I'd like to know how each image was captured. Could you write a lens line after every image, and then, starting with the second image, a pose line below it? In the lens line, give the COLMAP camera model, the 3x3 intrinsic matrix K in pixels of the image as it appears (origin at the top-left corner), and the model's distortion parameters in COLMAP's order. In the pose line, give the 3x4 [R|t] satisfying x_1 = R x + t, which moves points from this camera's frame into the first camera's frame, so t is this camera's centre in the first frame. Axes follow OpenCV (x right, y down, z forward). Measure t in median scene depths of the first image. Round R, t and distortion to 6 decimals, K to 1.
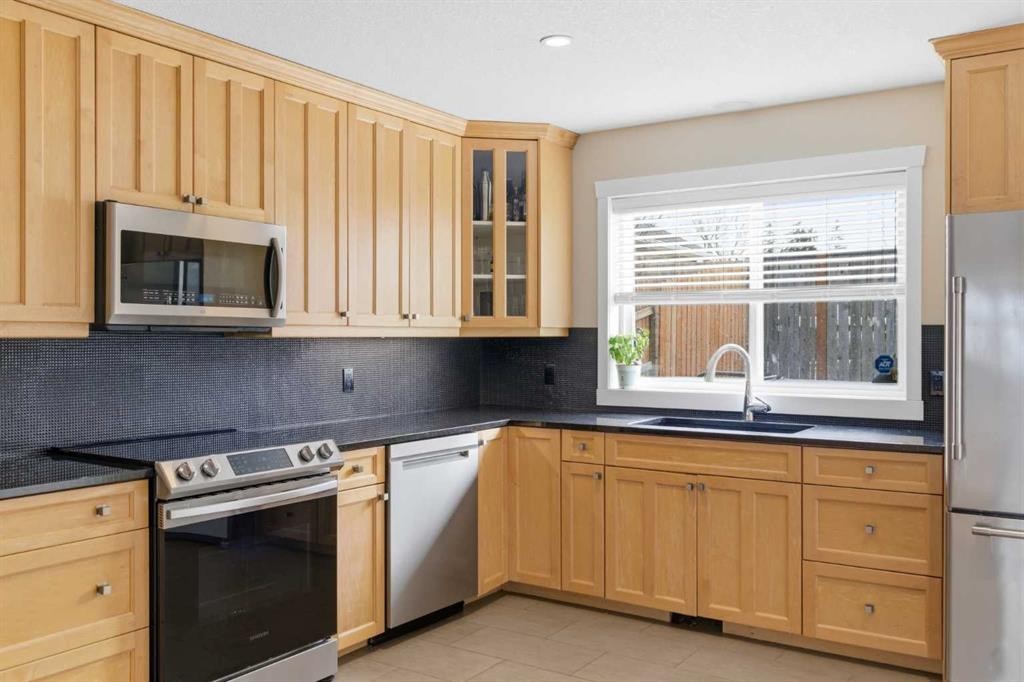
lens RADIAL K [[850.8, 0, 512.0], [0, 850.8, 341.0], [0, 0, 1]] dist [-0.002472, -0.004847]
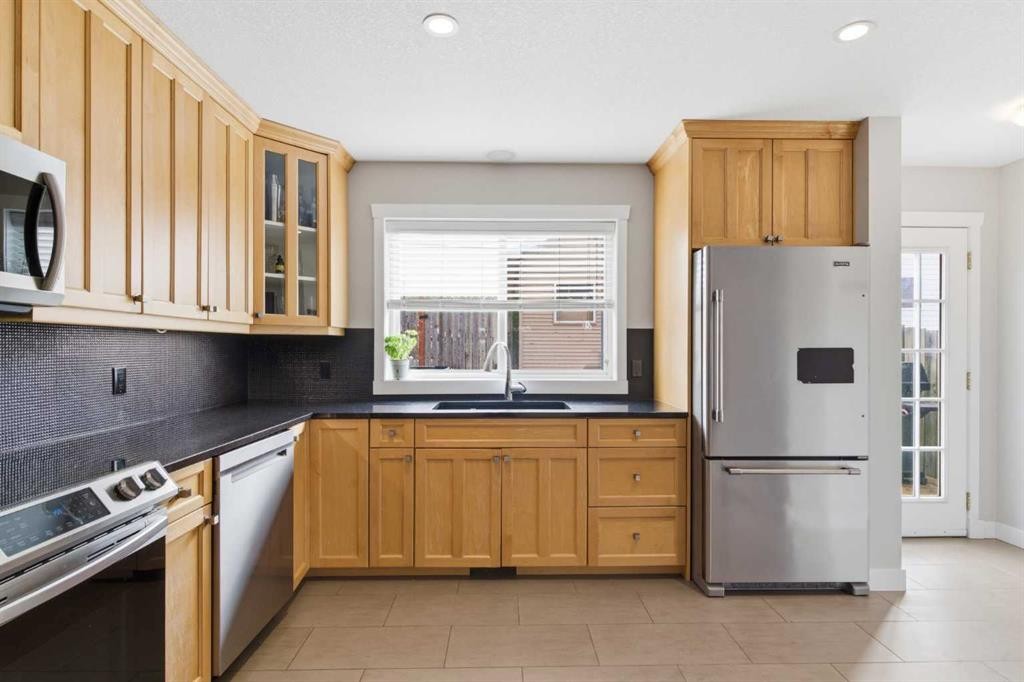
lens RADIAL K [[512.5, 0, 512.0], [0, 512.5, 345.7], [0, 0, 1]] dist [0.012840, -0.001273]
pose [[0.824951, 0.002692, 0.565198, -0.163901], [0.001280, 0.999977, -0.006631, 0.015107], [-0.565203, 0.006194, 0.824929, 0.358156]]
